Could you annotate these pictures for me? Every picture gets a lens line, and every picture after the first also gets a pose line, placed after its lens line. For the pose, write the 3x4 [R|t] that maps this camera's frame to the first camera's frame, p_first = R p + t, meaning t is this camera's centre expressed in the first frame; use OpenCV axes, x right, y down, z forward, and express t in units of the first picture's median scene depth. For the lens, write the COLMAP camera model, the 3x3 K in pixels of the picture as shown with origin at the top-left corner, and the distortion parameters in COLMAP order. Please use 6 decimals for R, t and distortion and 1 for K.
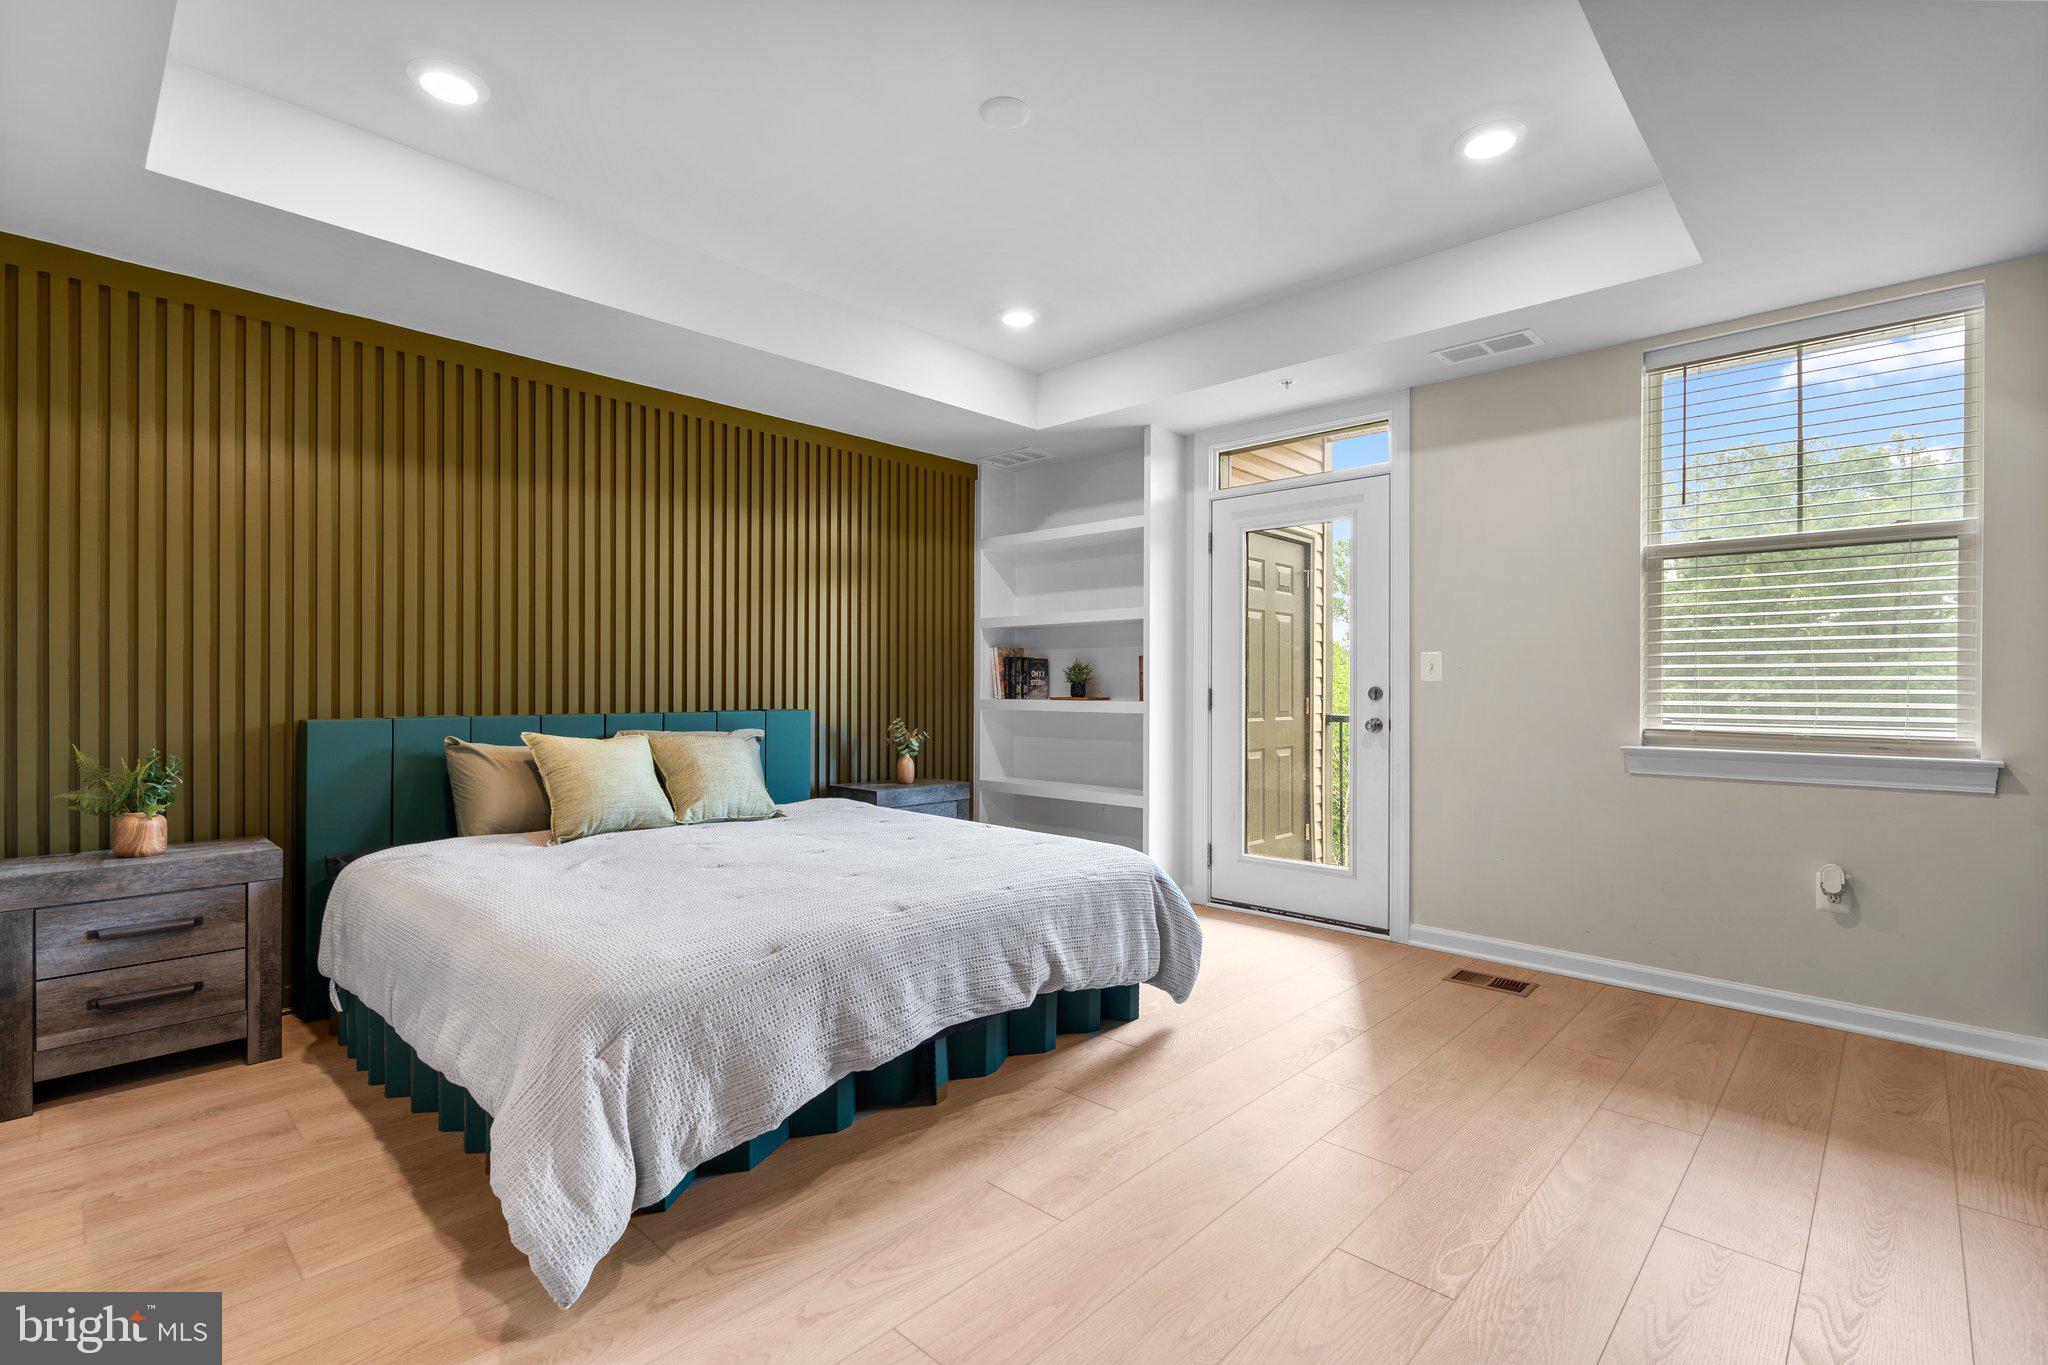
lens RADIAL K [[950.8, 0, 1000.9], [0, 950.8, 674.2], [0, 0, 1]] dist [-0.000246, 0.000275]
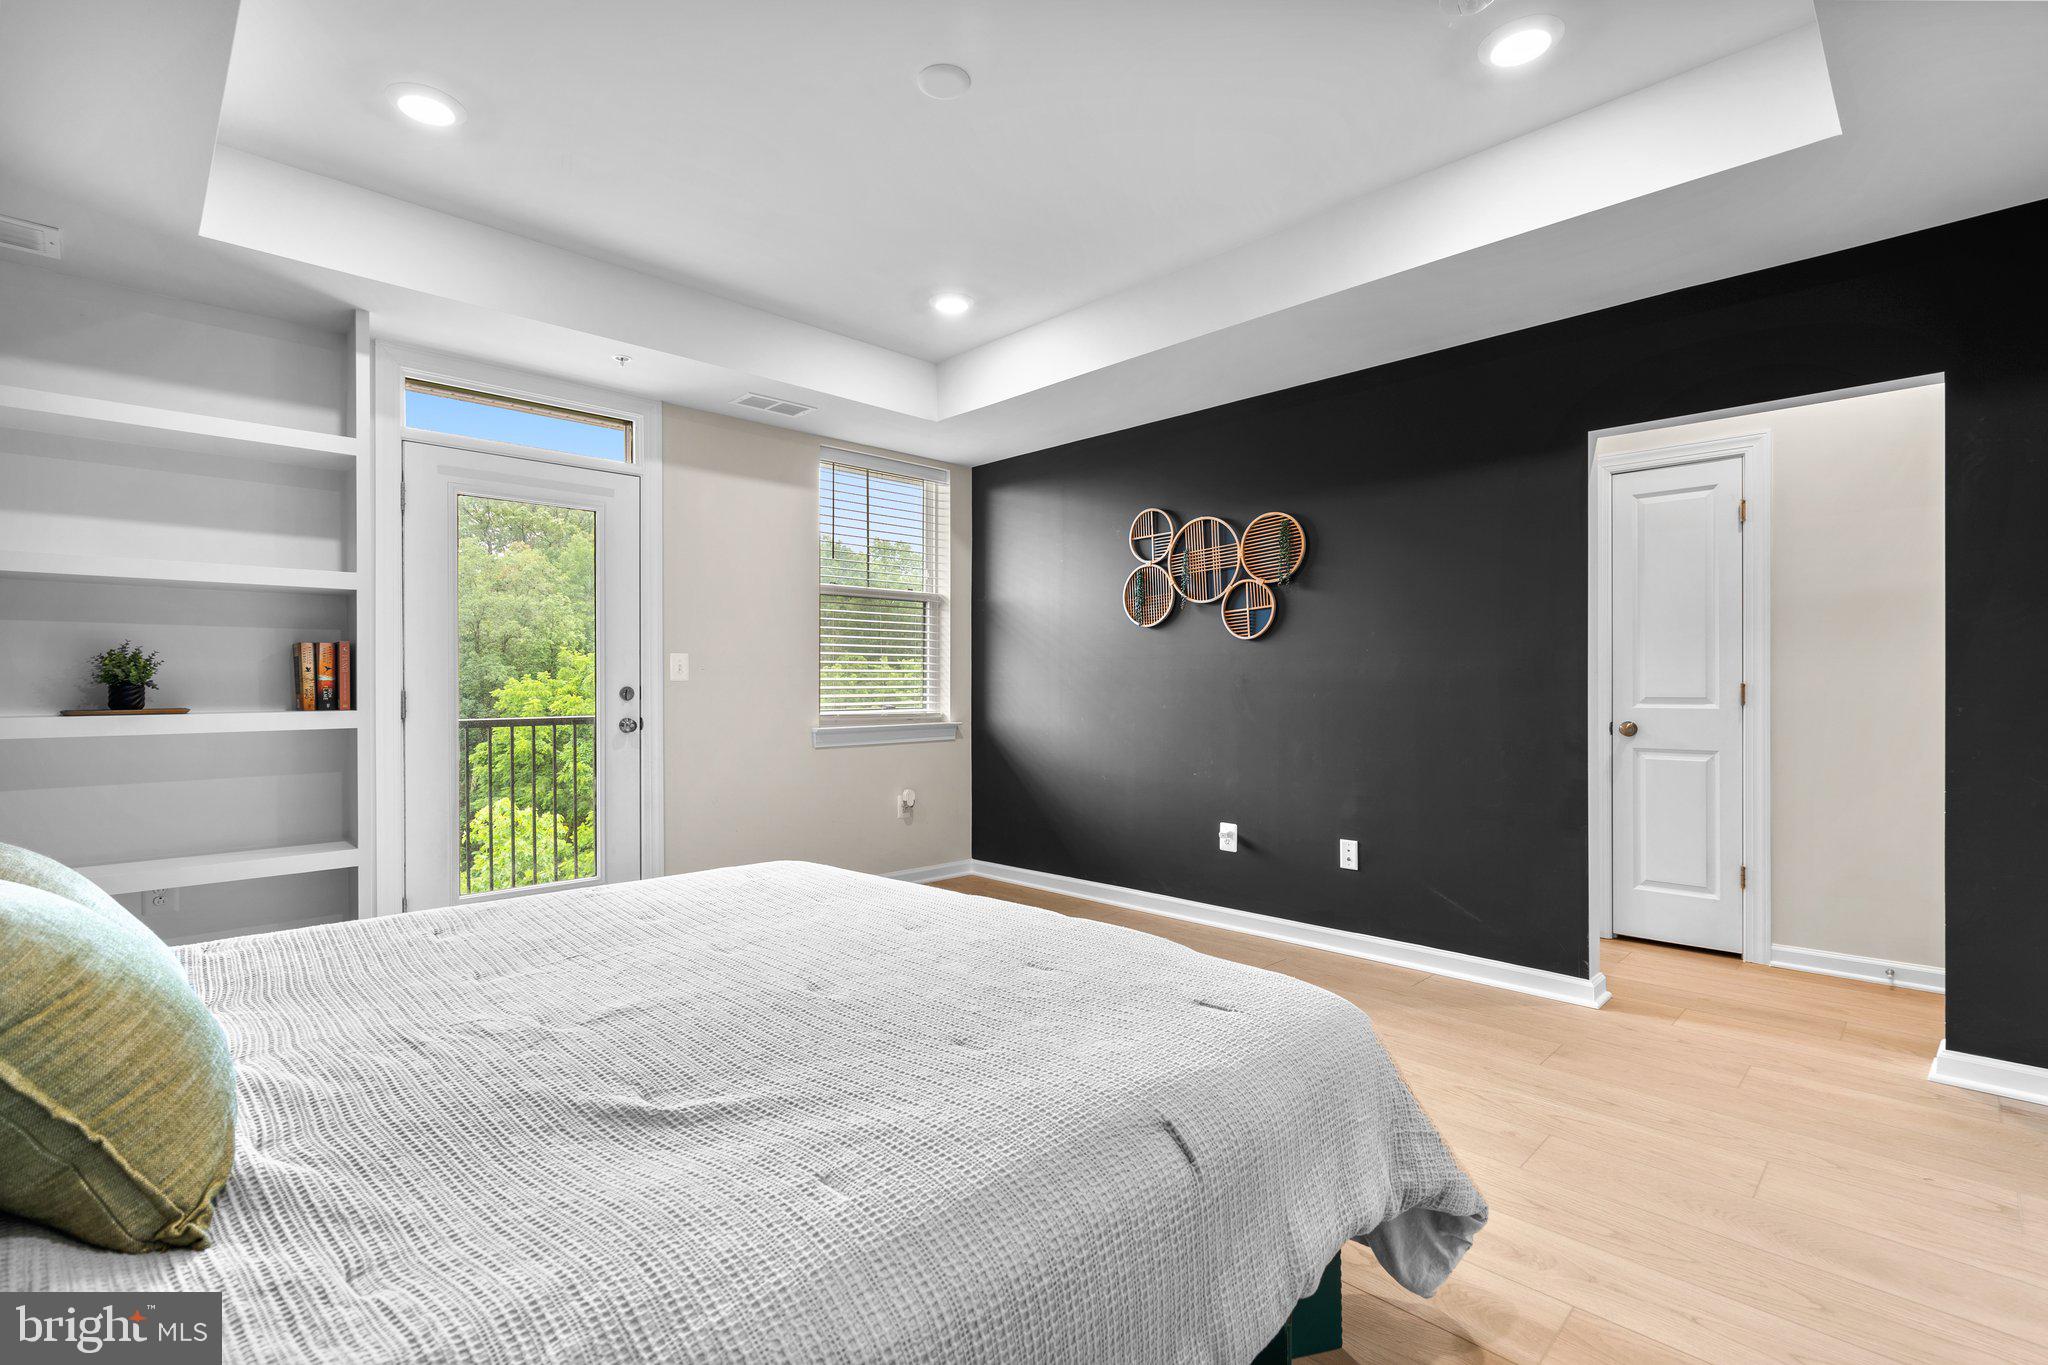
lens RADIAL K [[937.9, 0, 1024.0], [0, 937.9, 682.5], [0, 0, 1]] dist [-0.002518, -0.000188]
pose [[0.009073, -0.000953, 0.999958, -0.587585], [-0.005528, 0.999984, 0.001003, 0.005487], [-0.999944, -0.005537, 0.009068, 0.577169]]
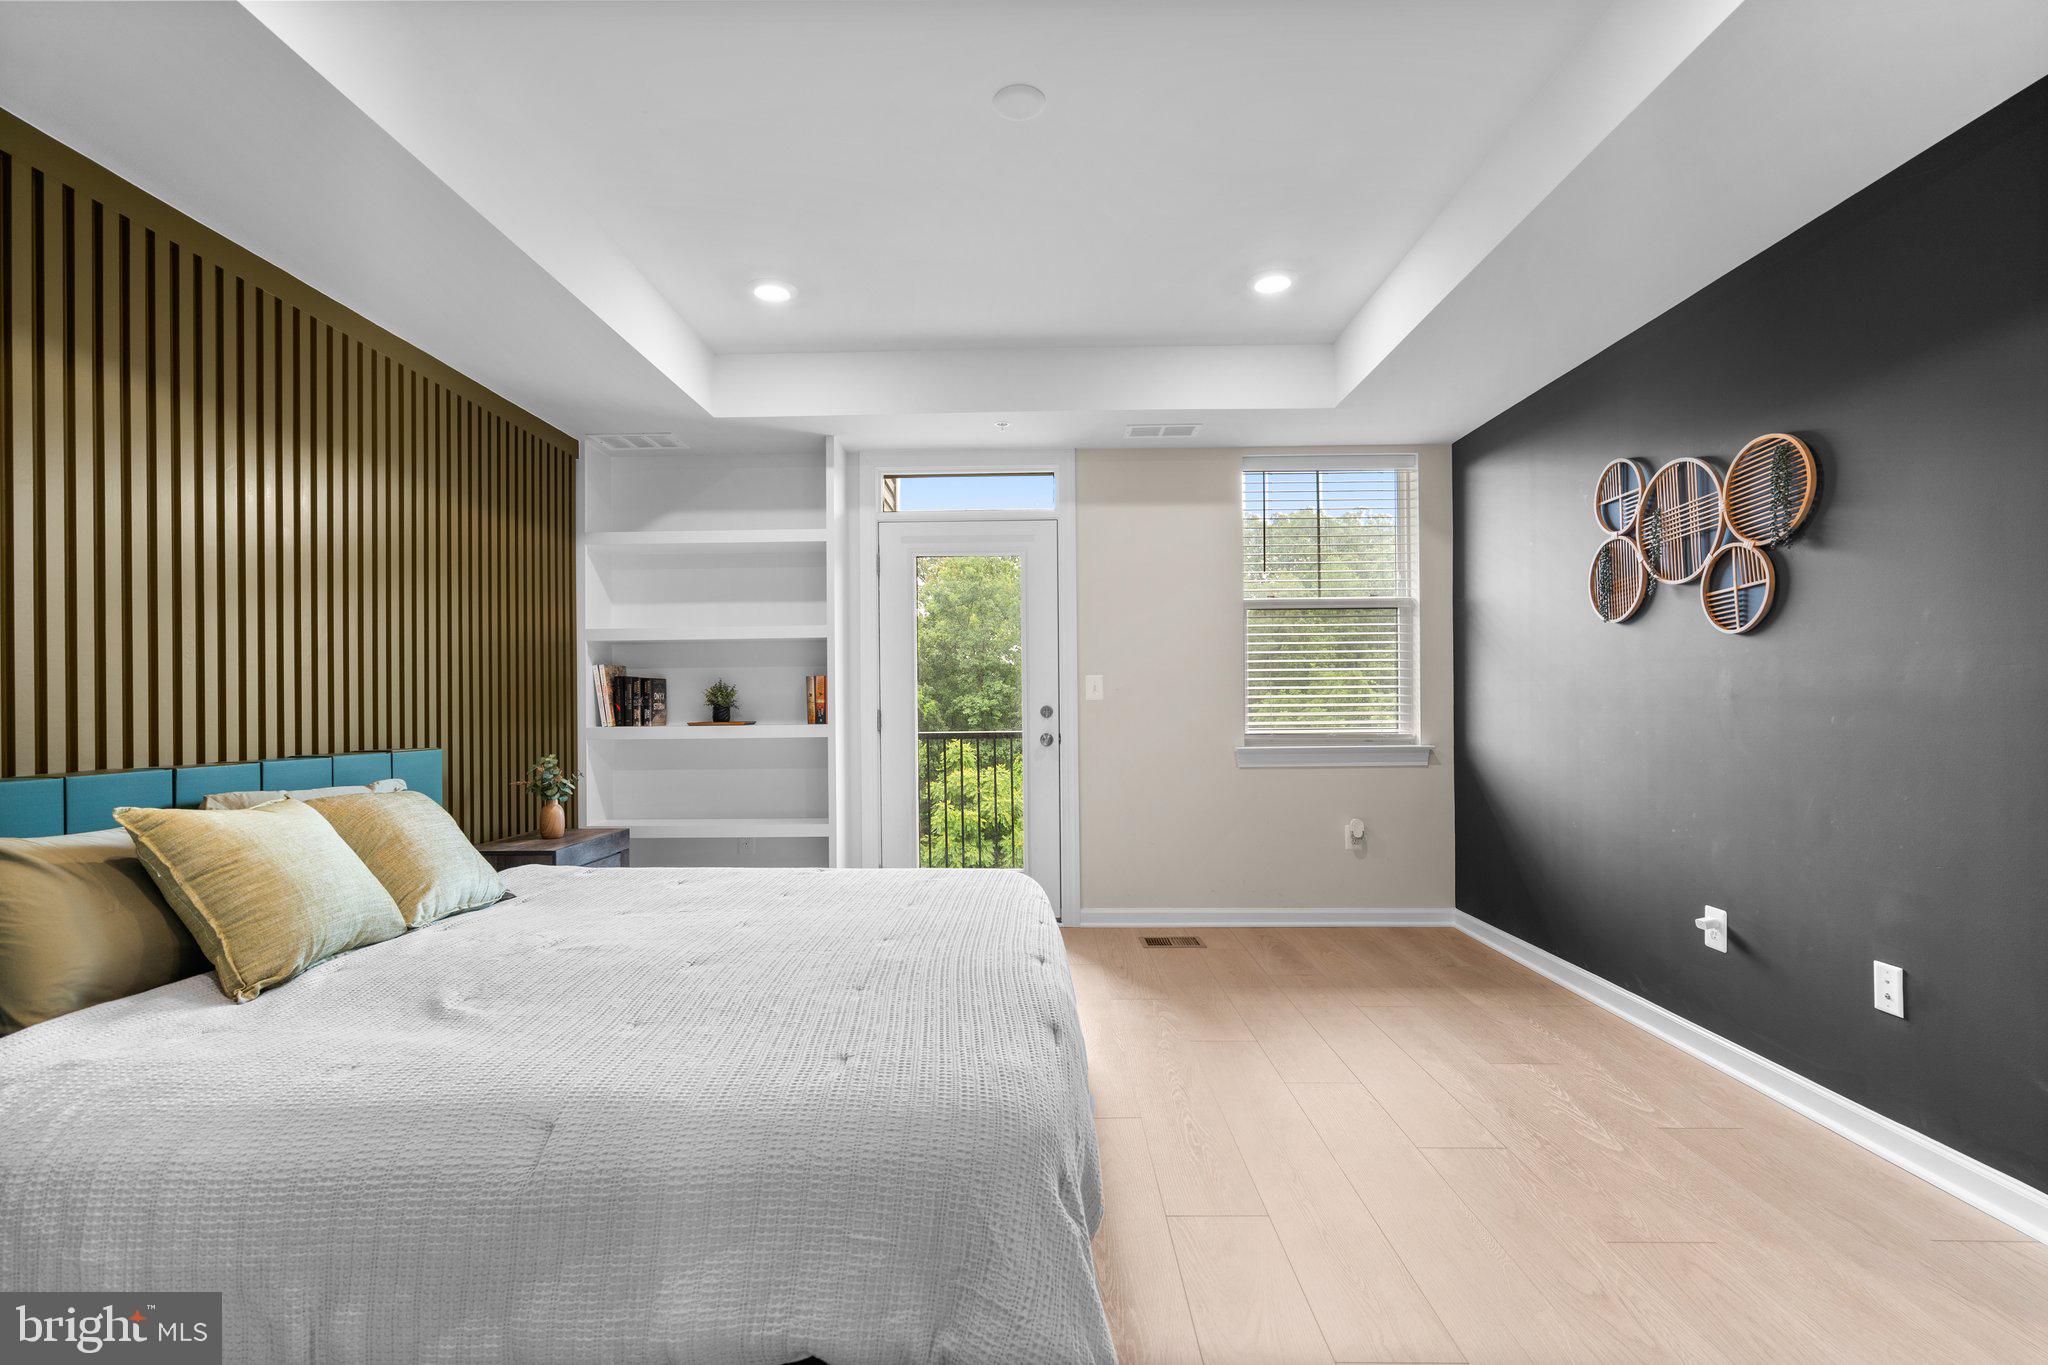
lens RADIAL K [[941.2, 0, 1022.8], [0, 941.2, 688.6], [0, 0, 1]] dist [-0.000683, 0.000468]
pose [[0.724006, 0.000462, 0.689794, -0.403839], [0.005197, 0.999968, -0.006125, -0.000484], [-0.689774, 0.008019, 0.723980, 0.206287]]
